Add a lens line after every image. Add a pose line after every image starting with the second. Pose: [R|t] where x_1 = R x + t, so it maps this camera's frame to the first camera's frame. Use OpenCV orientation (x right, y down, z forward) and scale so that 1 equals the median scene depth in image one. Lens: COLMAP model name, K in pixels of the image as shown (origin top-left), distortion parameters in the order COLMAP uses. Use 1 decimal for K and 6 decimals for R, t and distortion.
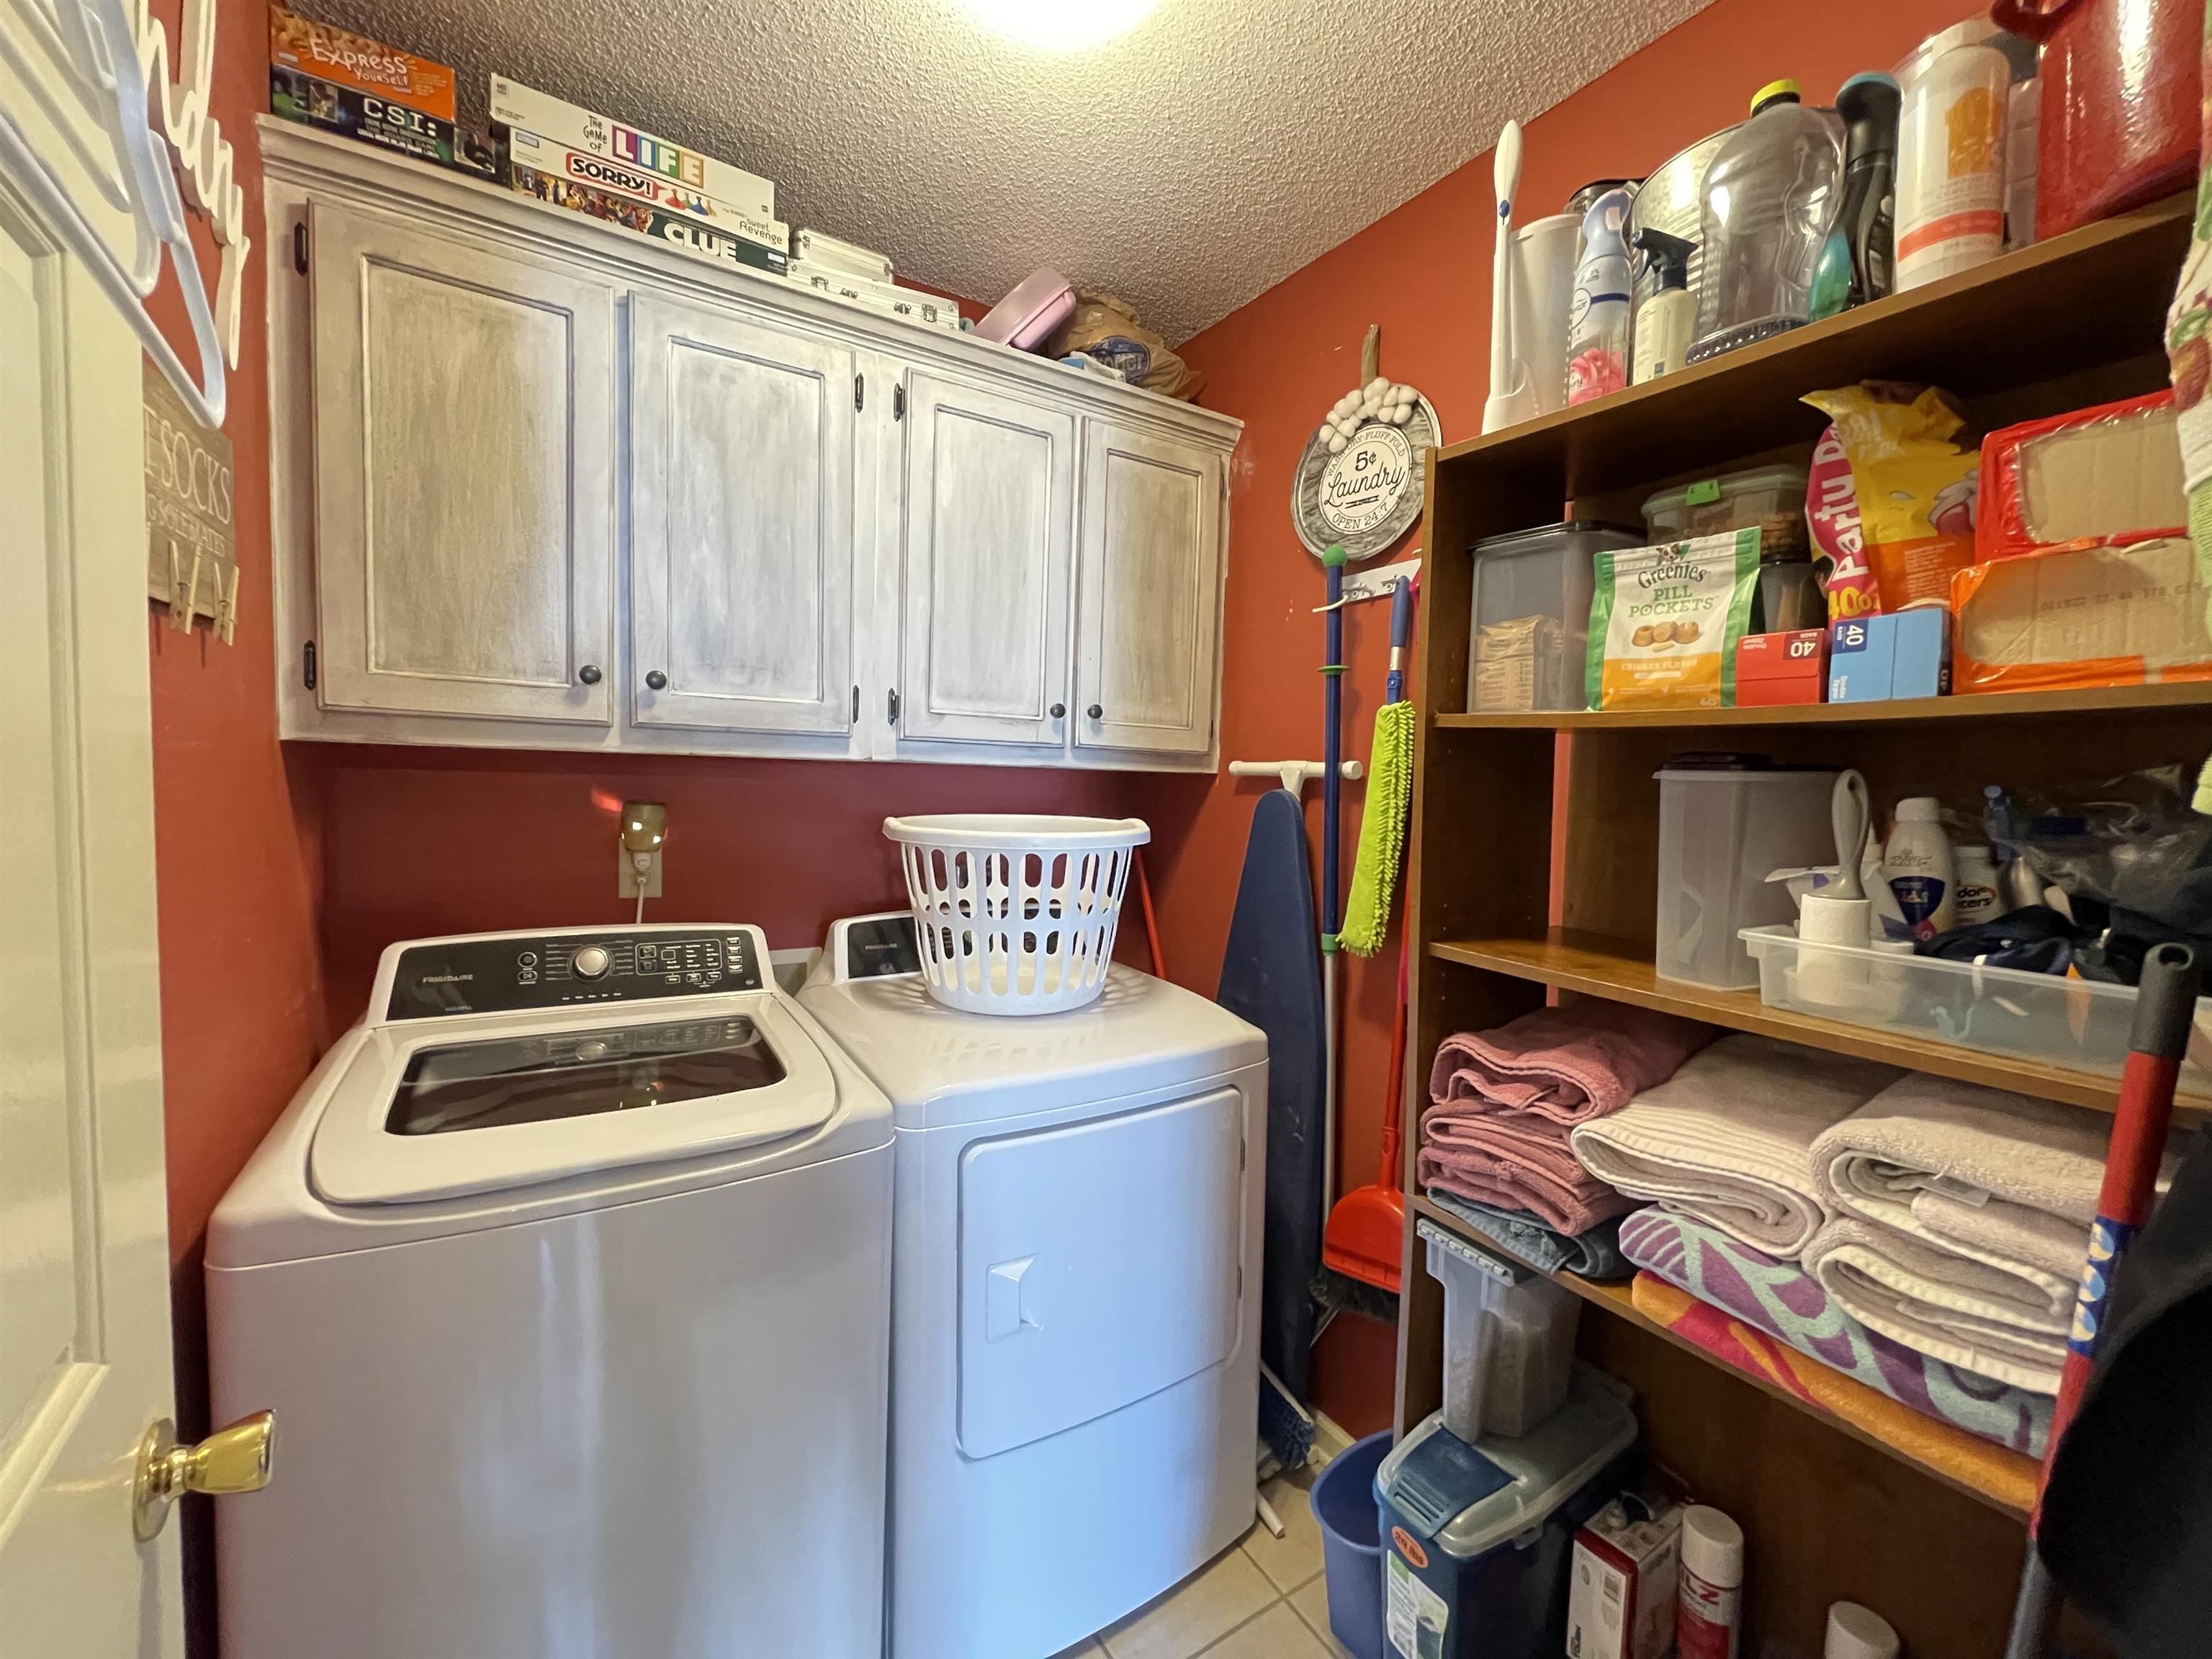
lens RADIAL K [[890.1, 0, 1119.1], [0, 890.1, 833.6], [0, 0, 1]] dist [-0.004540, -0.000543]
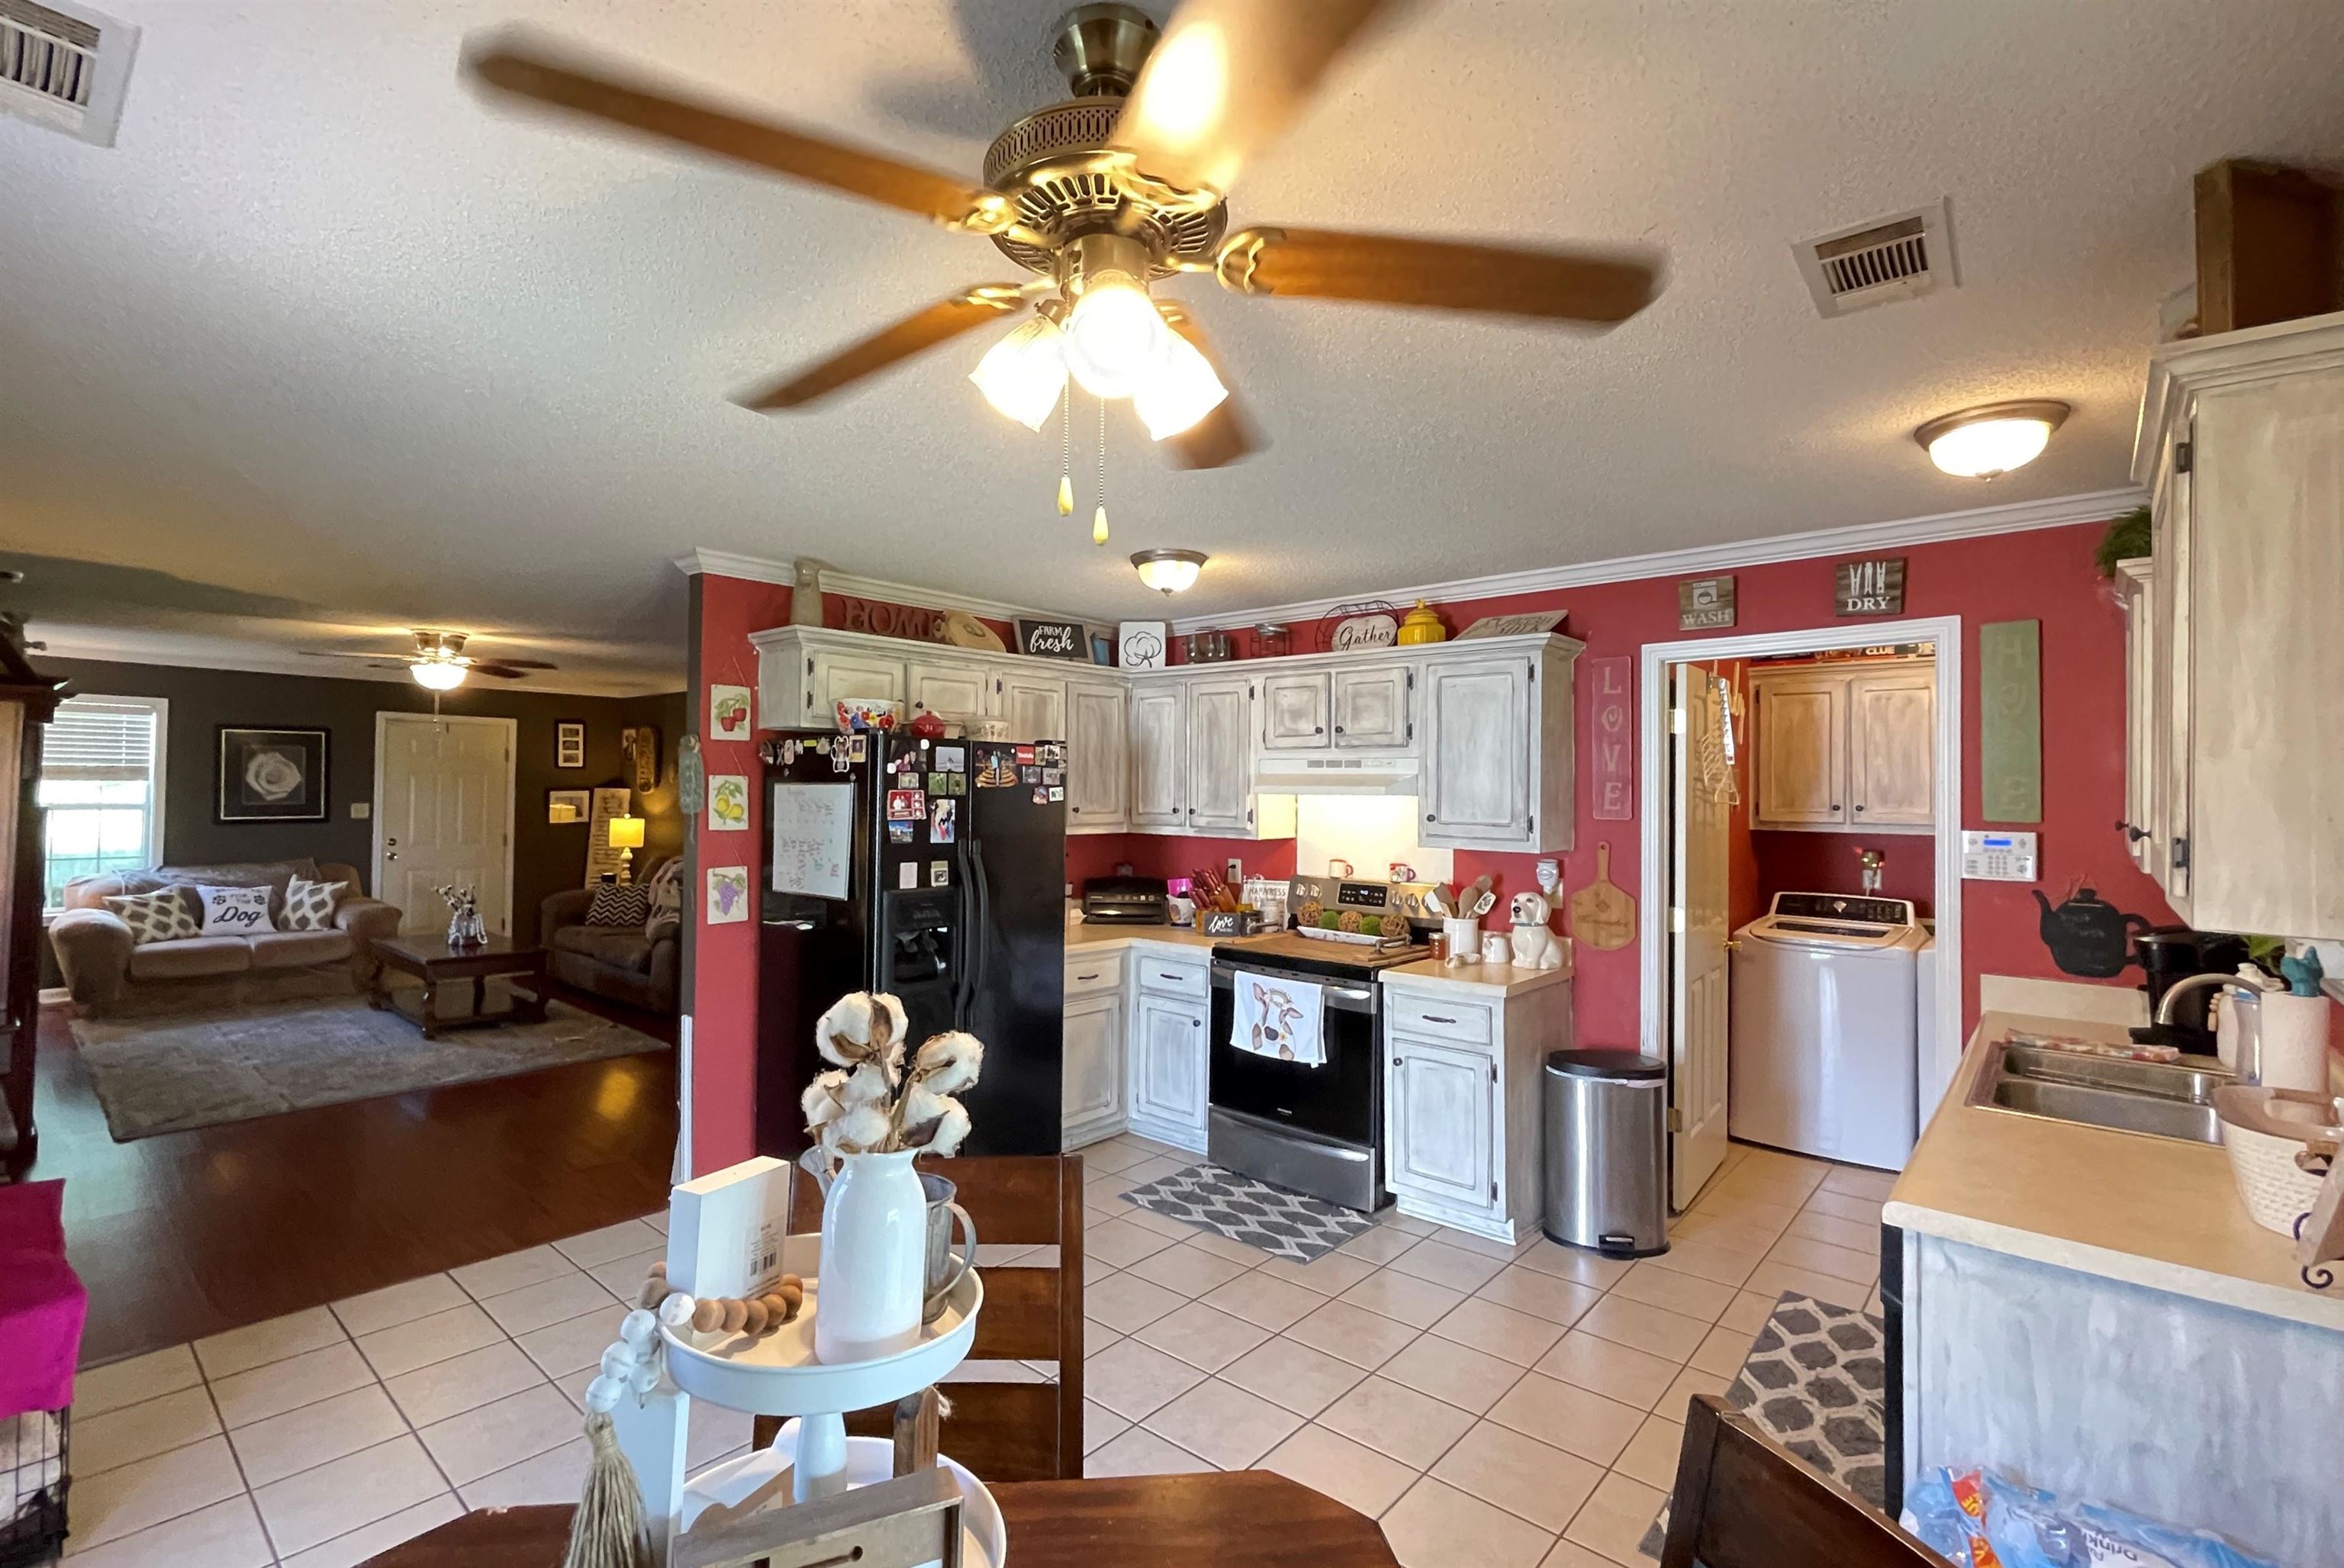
lens RADIAL K [[1048.9, 0, 1119.8], [0, 1048.9, 769.9], [0, 0, 1]] dist [-0.004202, 0.002909]
pose [[0.242609, -0.047947, -0.968939, 1.927001], [-0.068083, 0.995474, -0.066307, 0.081666], [0.967732, 0.082055, 0.238246, -1.881504]]
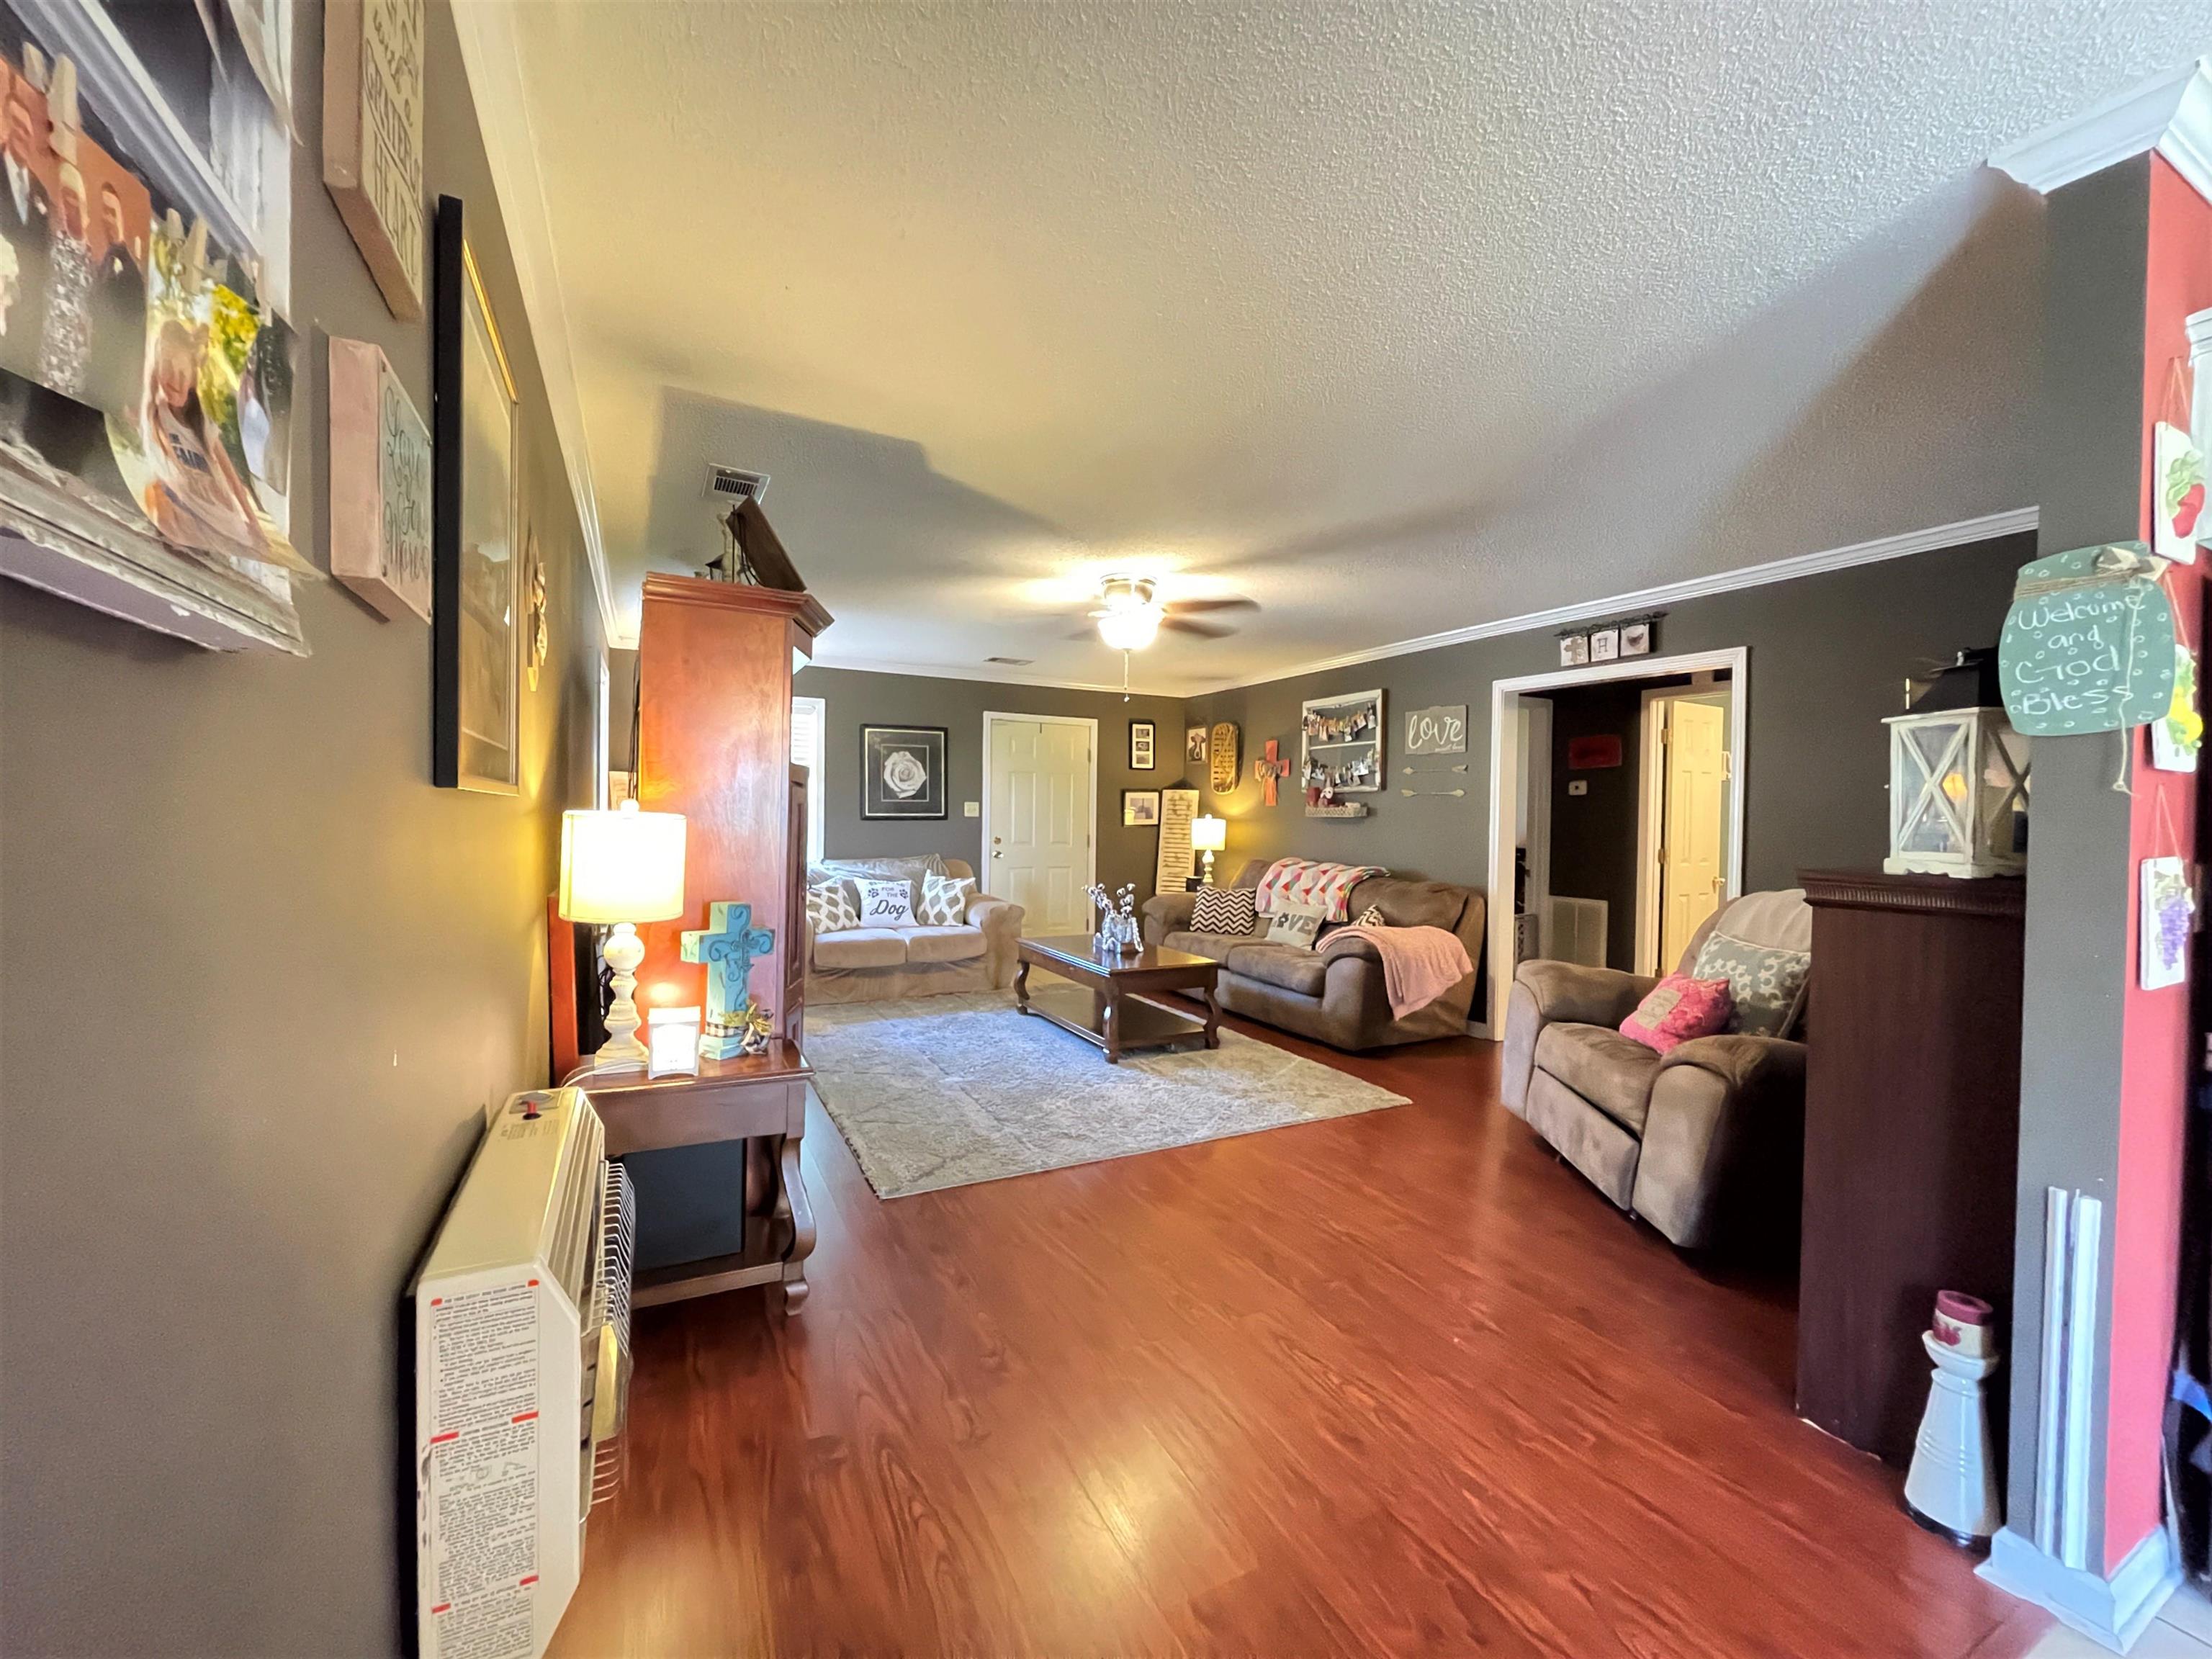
lens RADIAL K [[890.1, 0, 1109.9], [0, 890.1, 832.0], [0, 0, 1]] dist [-0.004540, -0.000543]
pose [[-0.106952, -0.012121, -0.994190, 0.304501], [-0.081309, 0.996683, -0.003404, 0.272838], [0.990934, 0.080473, -0.107583, -3.128517]]
